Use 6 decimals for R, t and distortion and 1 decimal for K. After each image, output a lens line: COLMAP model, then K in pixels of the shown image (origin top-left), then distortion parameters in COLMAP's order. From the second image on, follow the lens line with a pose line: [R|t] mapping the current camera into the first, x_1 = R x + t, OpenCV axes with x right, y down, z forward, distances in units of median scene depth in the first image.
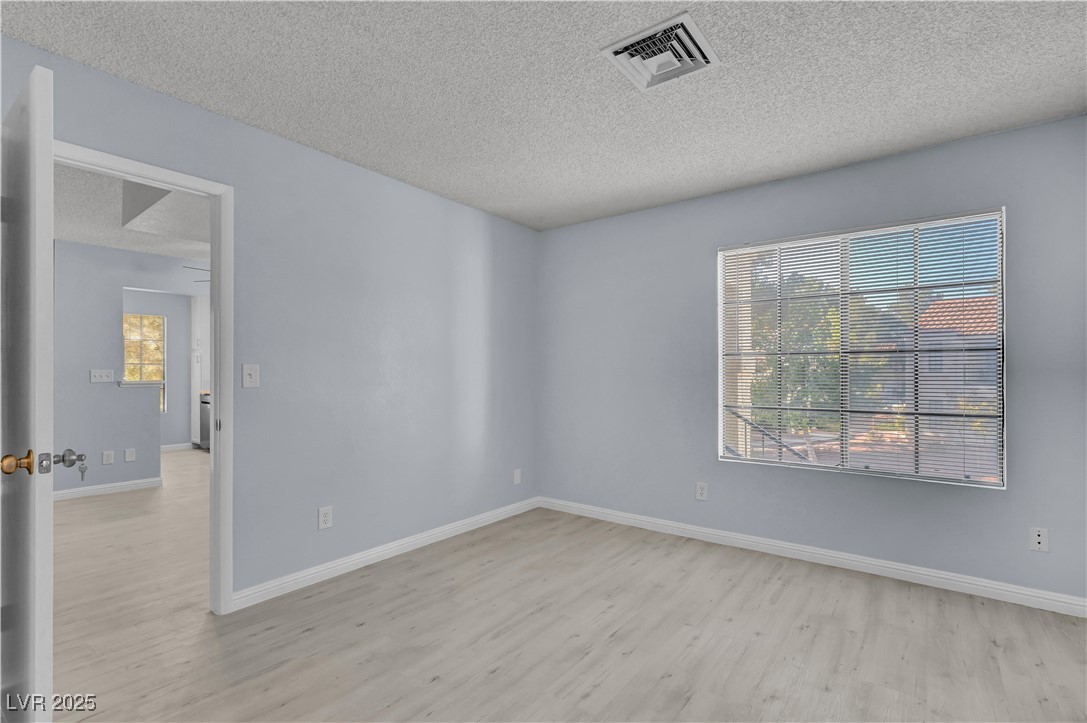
lens RADIAL K [[519.2, 0, 552.2], [0, 519.2, 368.5], [0, 0, 1]] dist [0.005039, 0.000649]
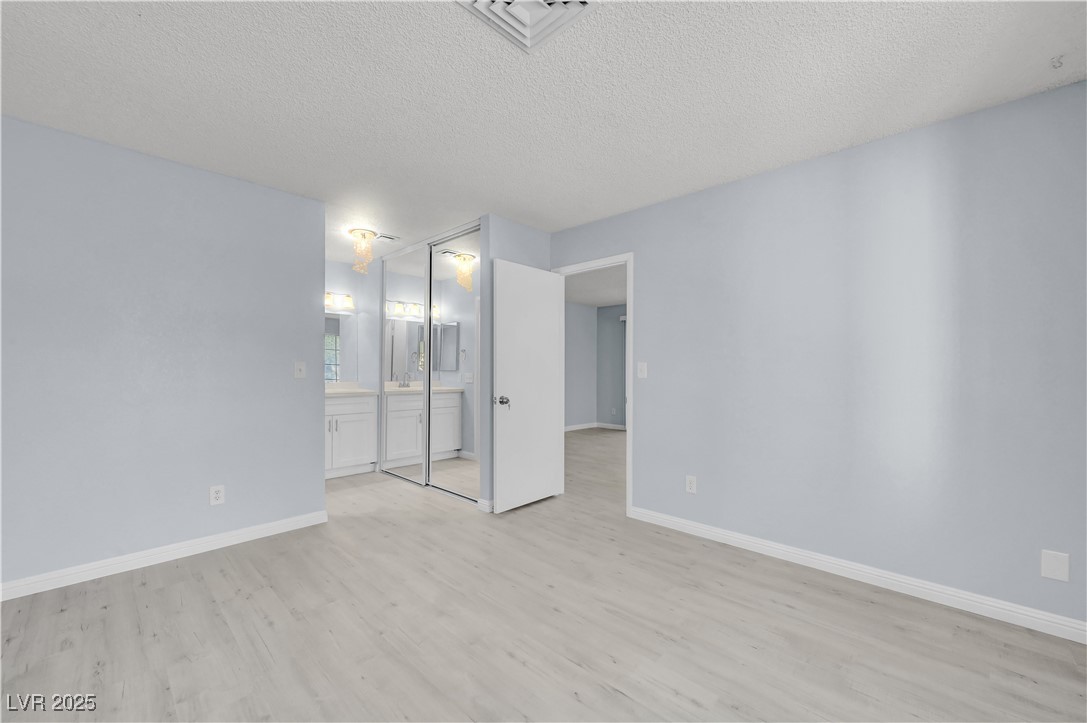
lens RADIAL K [[433.3, 0, 538.7], [0, 433.3, 369.2], [0, 0, 1]] dist [-0.000641, 0.000700]
pose [[-0.139520, 0.002050, -0.990217, 0.642745], [0.005118, 0.999986, 0.001349, 0.006044], [0.990206, -0.004880, -0.139529, 0.779275]]
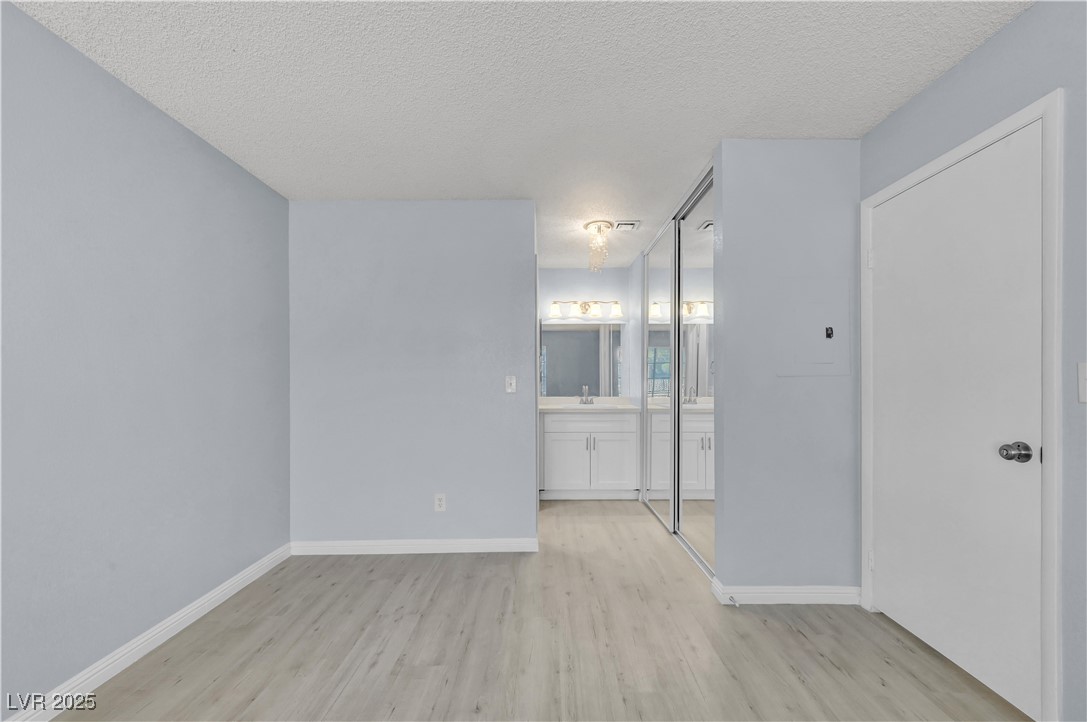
lens RADIAL K [[433.3, 0, 544.4], [0, 433.3, 386.2], [0, 0, 1]] dist [-0.000641, 0.000700]
pose [[-0.805685, 0.012043, -0.592221, 0.188570], [0.014792, 0.999891, 0.000209, 0.012399], [0.592159, -0.008592, -0.805775, 0.910225]]
